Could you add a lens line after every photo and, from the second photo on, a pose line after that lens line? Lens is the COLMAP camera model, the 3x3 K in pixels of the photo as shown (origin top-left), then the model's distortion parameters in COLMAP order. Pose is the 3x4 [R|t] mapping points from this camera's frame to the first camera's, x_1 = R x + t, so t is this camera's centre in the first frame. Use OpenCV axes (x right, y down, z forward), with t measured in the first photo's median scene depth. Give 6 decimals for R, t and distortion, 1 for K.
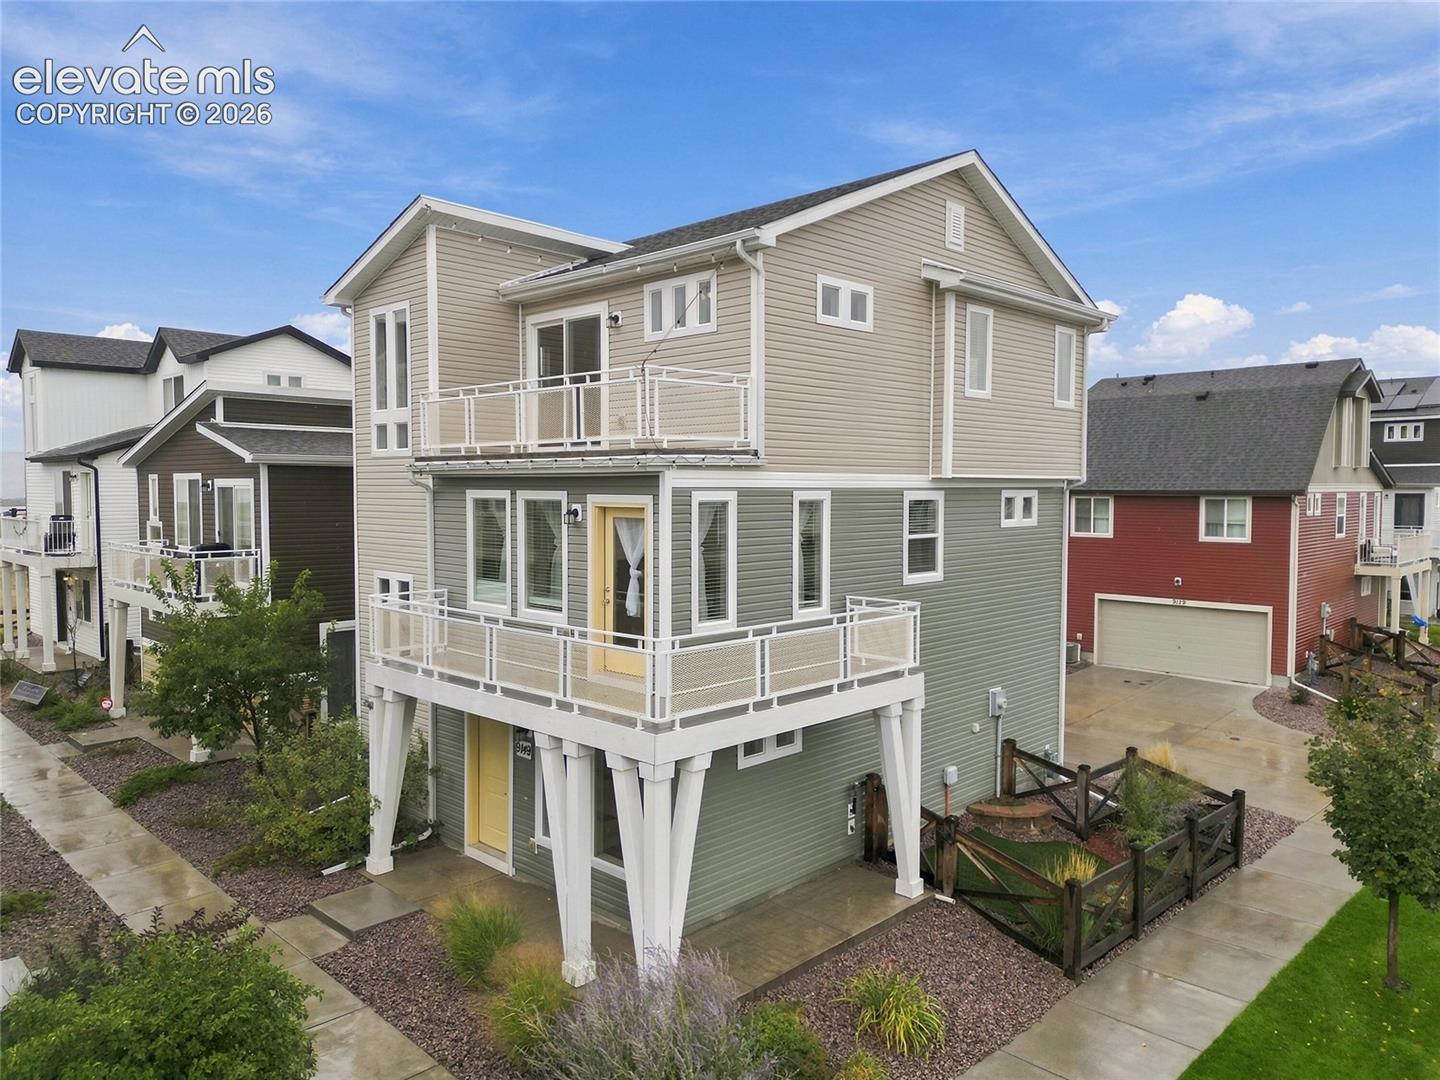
lens RADIAL K [[1015.8, 0, 719.5], [0, 1015.8, 540.4], [0, 0, 1]] dist [0.000058, 0.000034]
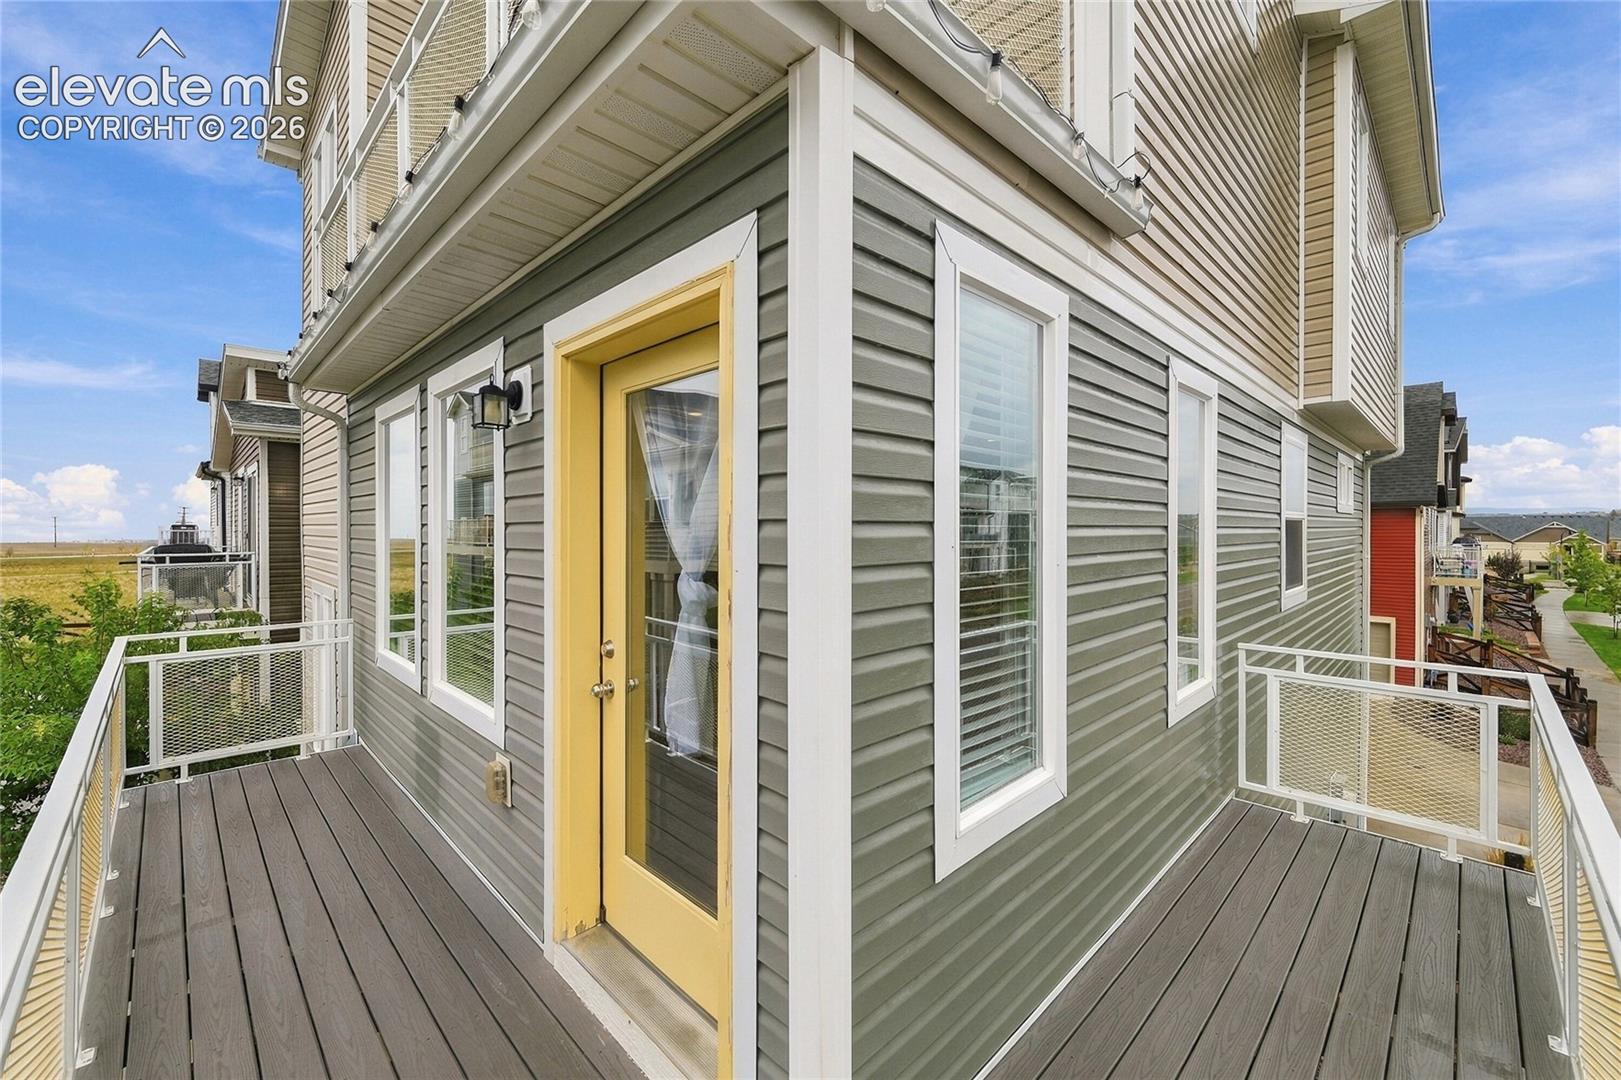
lens RADIAL K [[649.3, 0, 810.0], [0, 649.3, 532.1], [0, 0, 1]] dist [0.001518, 0.000118]
pose [[0.999662, -0.001734, -0.025943, -0.045713], [0.000533, 0.998931, -0.046226, 0.023027], [0.025996, 0.046196, 0.998594, 0.771504]]
